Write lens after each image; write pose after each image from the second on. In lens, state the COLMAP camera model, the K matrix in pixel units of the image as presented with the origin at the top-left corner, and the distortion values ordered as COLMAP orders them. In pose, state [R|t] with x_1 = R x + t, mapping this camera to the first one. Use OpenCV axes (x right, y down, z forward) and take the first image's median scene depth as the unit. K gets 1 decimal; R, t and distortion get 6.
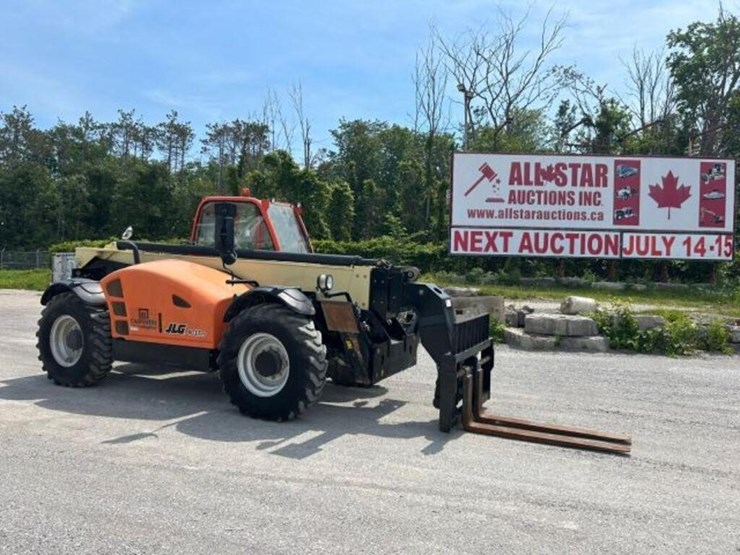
lens RADIAL K [[563.8, 0, 371.1], [0, 563.8, 275.4], [0, 0, 1]] dist [0.017507, -0.010981]
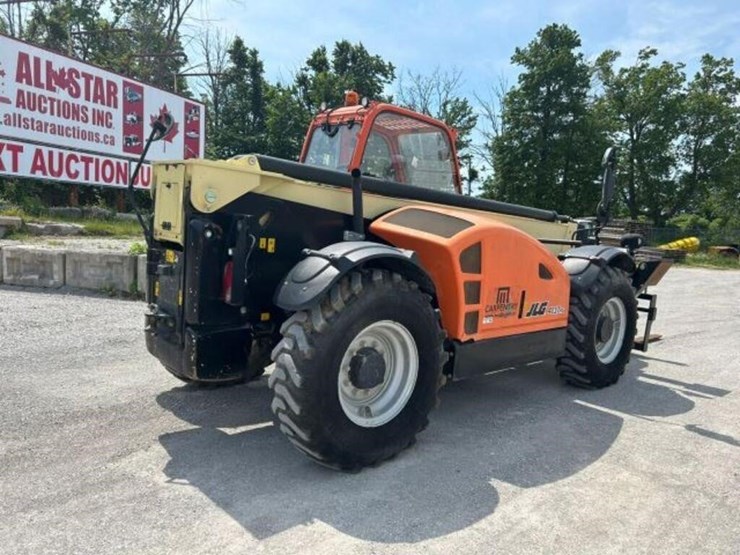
lens RADIAL K [[563.8, 0, 375.1], [0, 563.8, 278.4], [0, 0, 1]] dist [0.017507, -0.010981]
pose [[0.352974, -0.095128, 0.930785, -0.314388], [-0.038607, 0.992490, 0.116075, -0.006418], [-0.934836, -0.076907, 0.346651, 0.270998]]
